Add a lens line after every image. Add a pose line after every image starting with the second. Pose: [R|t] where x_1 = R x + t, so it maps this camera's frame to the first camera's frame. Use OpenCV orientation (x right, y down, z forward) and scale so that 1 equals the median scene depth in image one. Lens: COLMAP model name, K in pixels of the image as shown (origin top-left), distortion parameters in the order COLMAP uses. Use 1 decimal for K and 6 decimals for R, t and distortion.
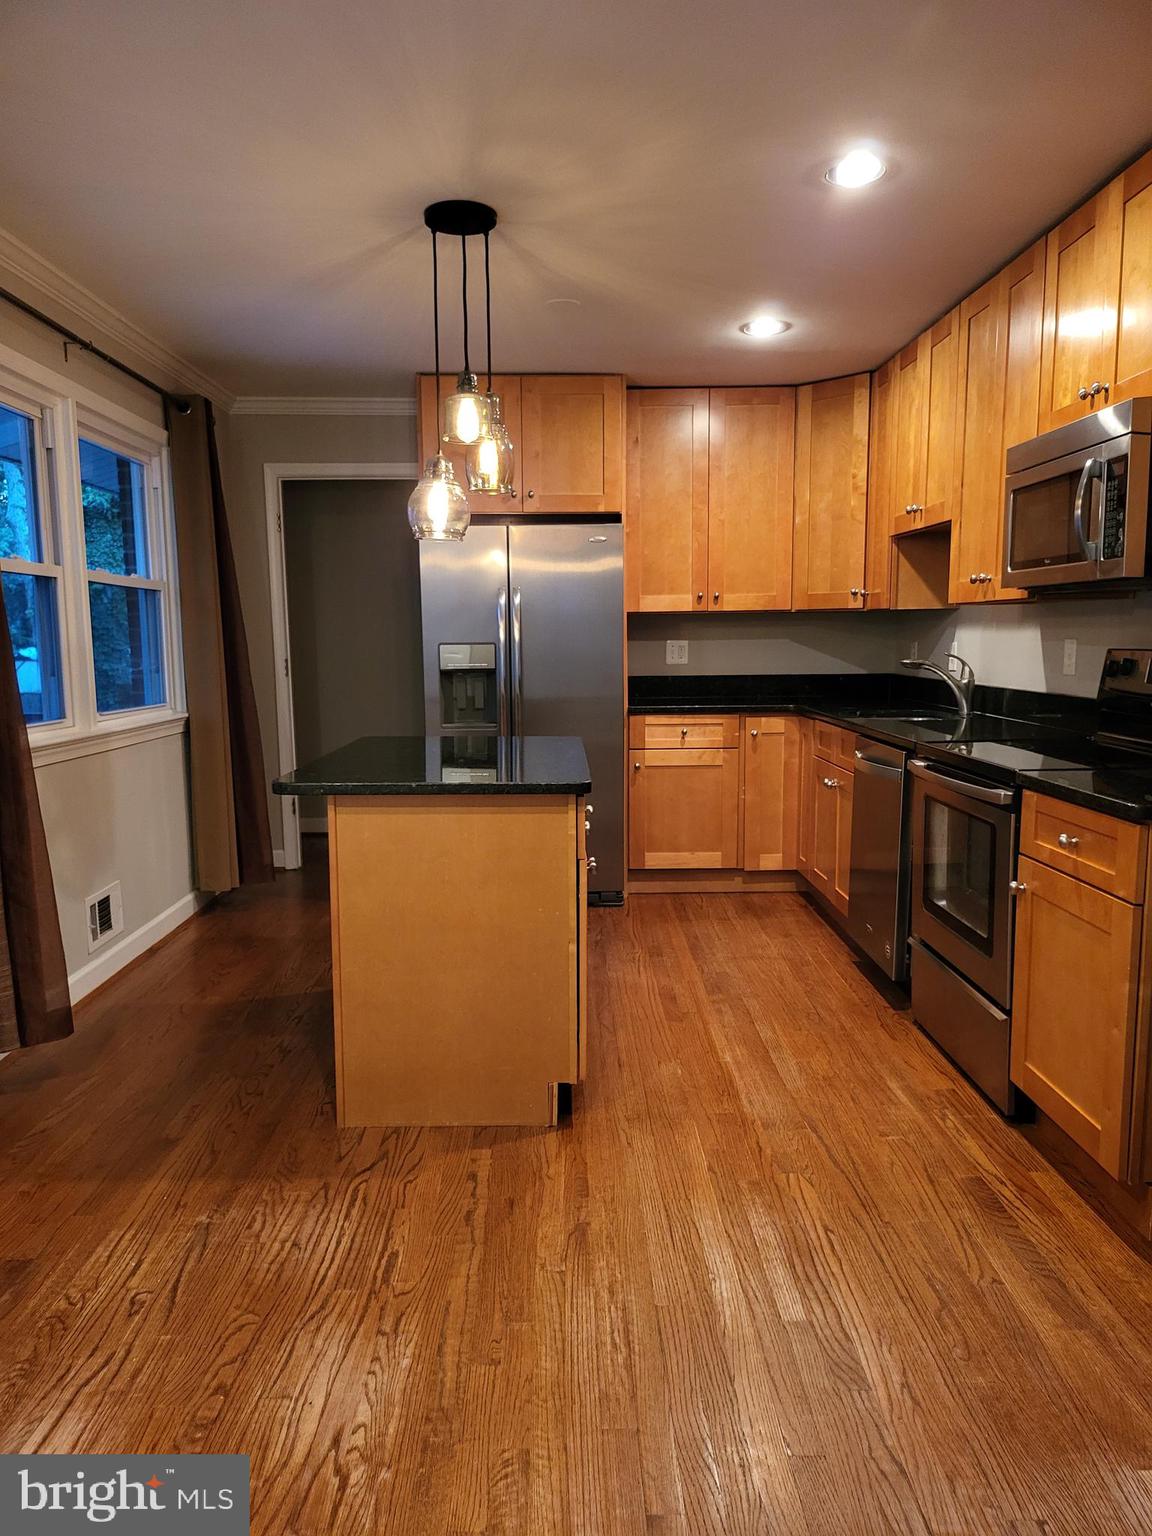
lens RADIAL K [[1087.5, 0, 577.4], [0, 1087.5, 770.8], [0, 0, 1]] dist [0.063658, -0.056980]
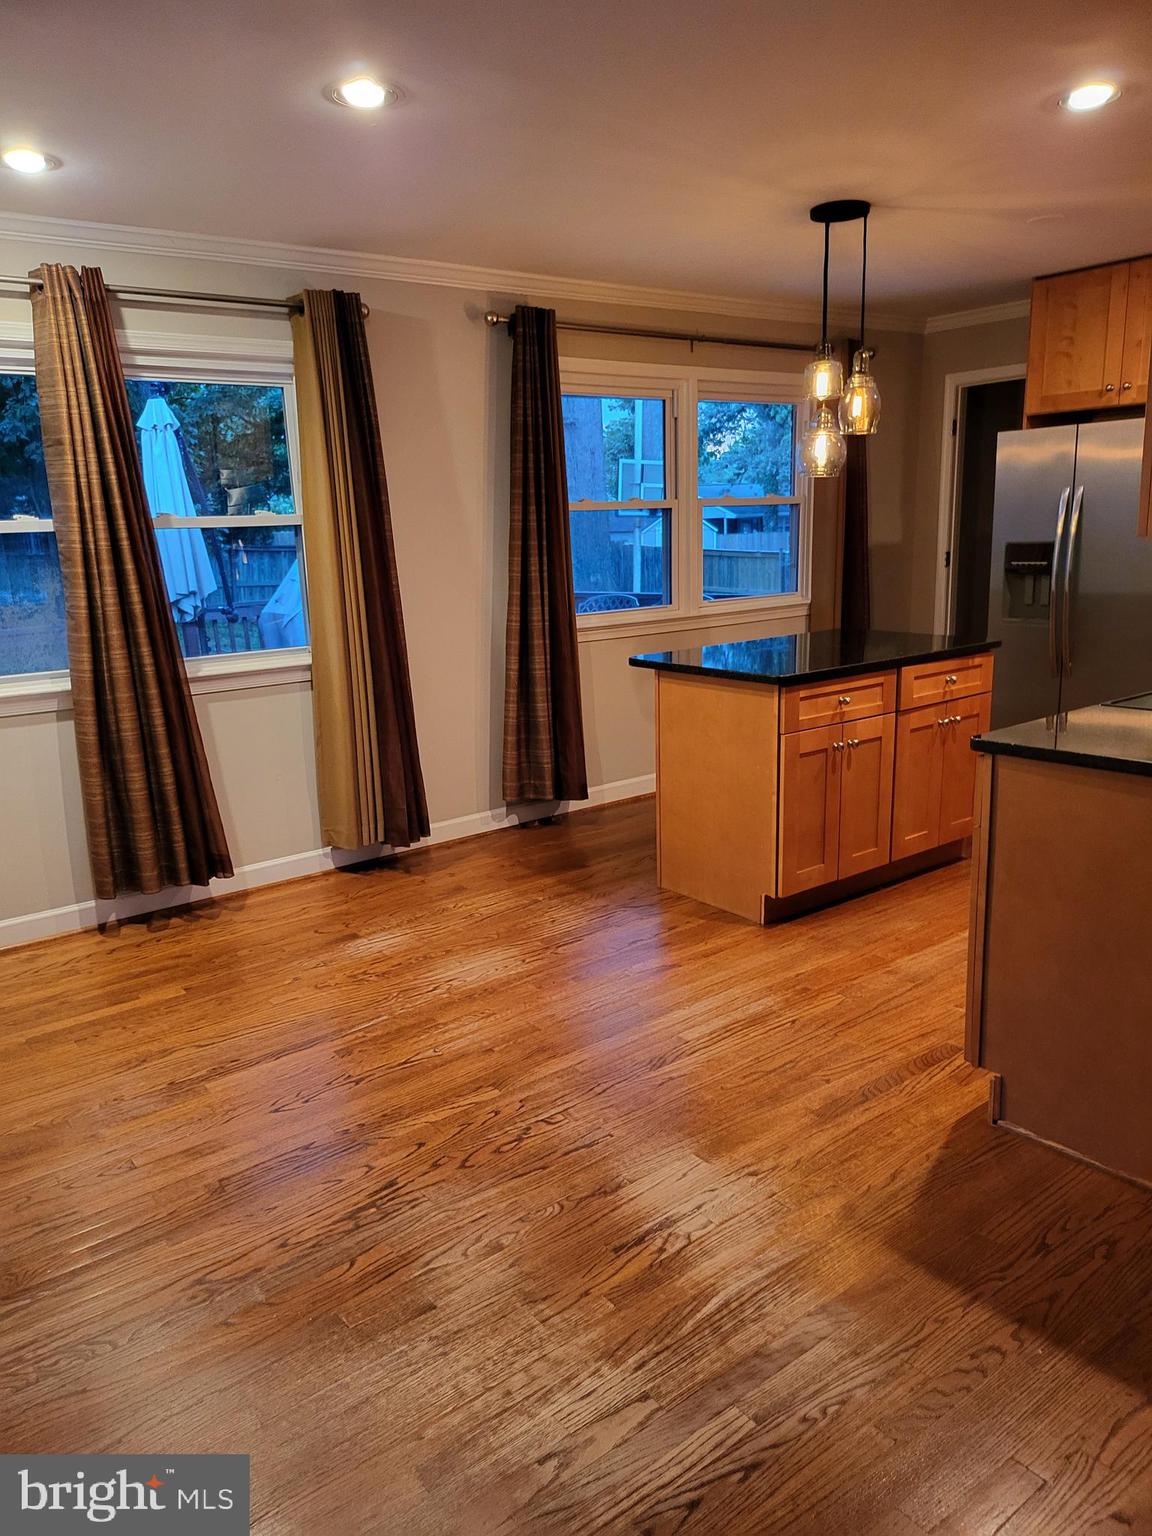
lens RADIAL K [[1087.5, 0, 570.4], [0, 1087.5, 775.4], [0, 0, 1]] dist [0.063658, -0.056980]
pose [[0.599706, 0.169685, -0.782022, 0.983072], [-0.064903, 0.984354, 0.163816, -0.079198], [0.797584, -0.047486, 0.601336, -0.015762]]
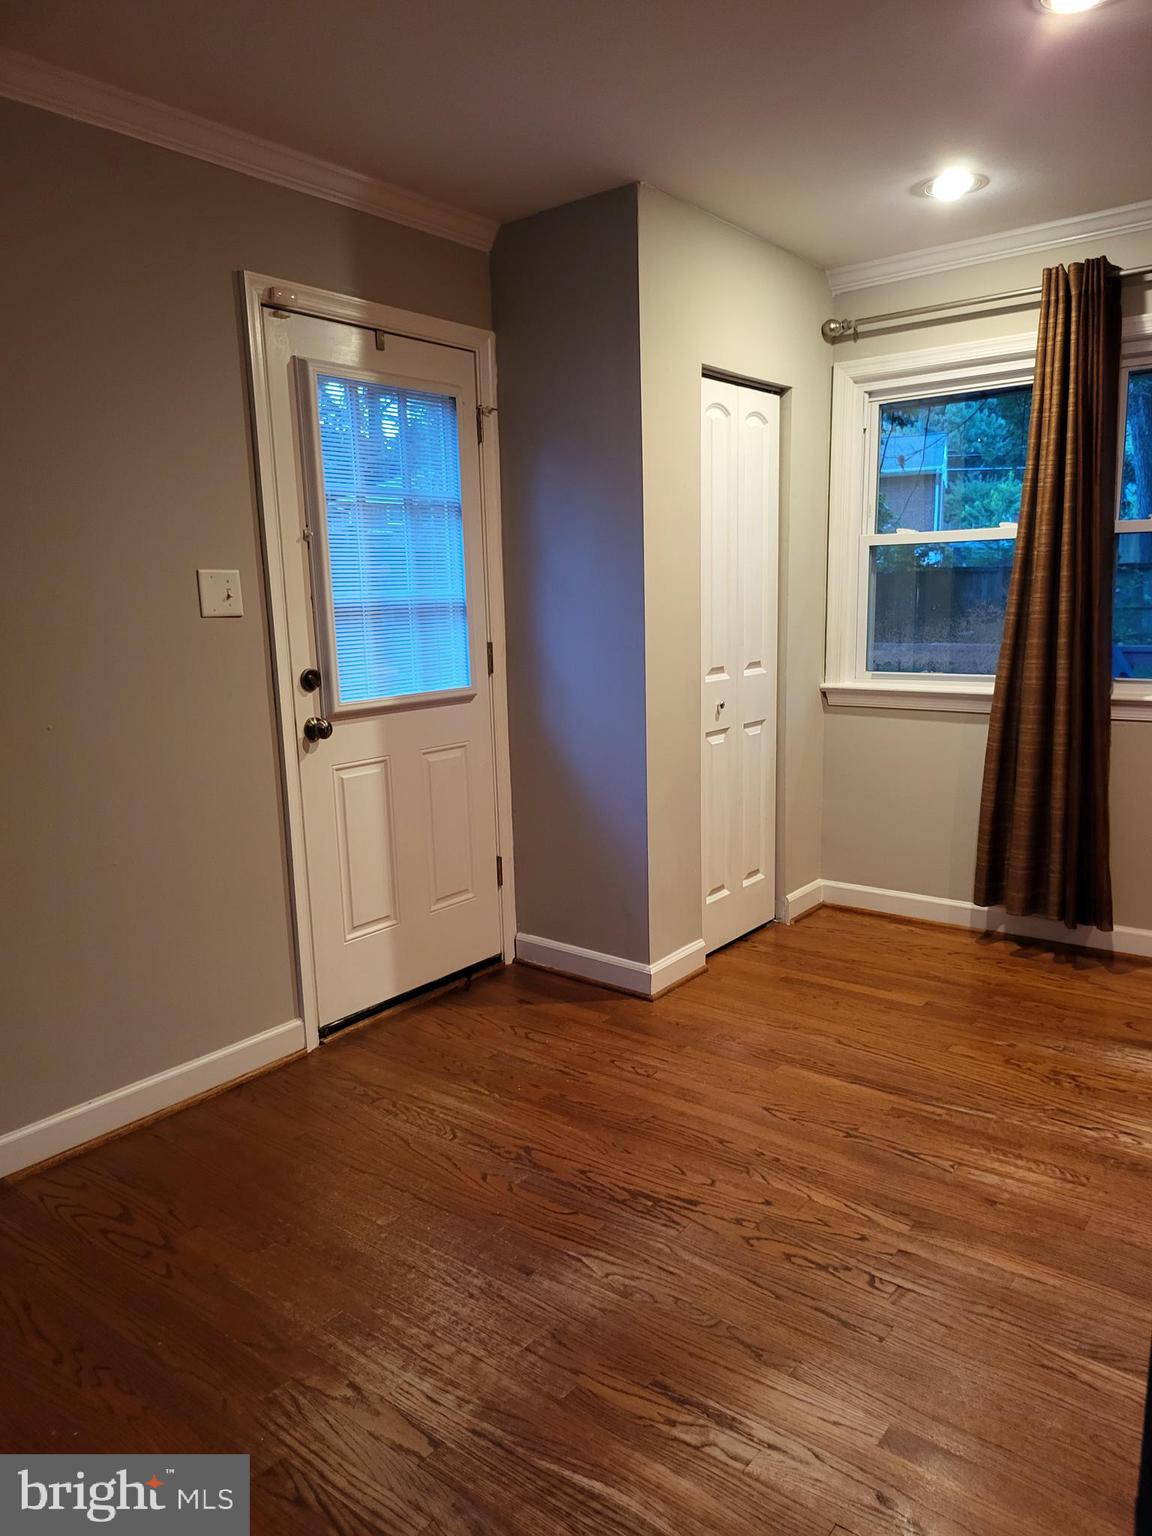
lens RADIAL K [[1087.5, 0, 574.9], [0, 1087.5, 782.0], [0, 0, 1]] dist [0.063658, -0.056980]
pose [[-0.623924, 0.164429, -0.763991, 0.920036], [-0.061363, 0.964288, 0.257651, -0.143113], [0.779072, 0.207635, -0.591553, 0.824749]]
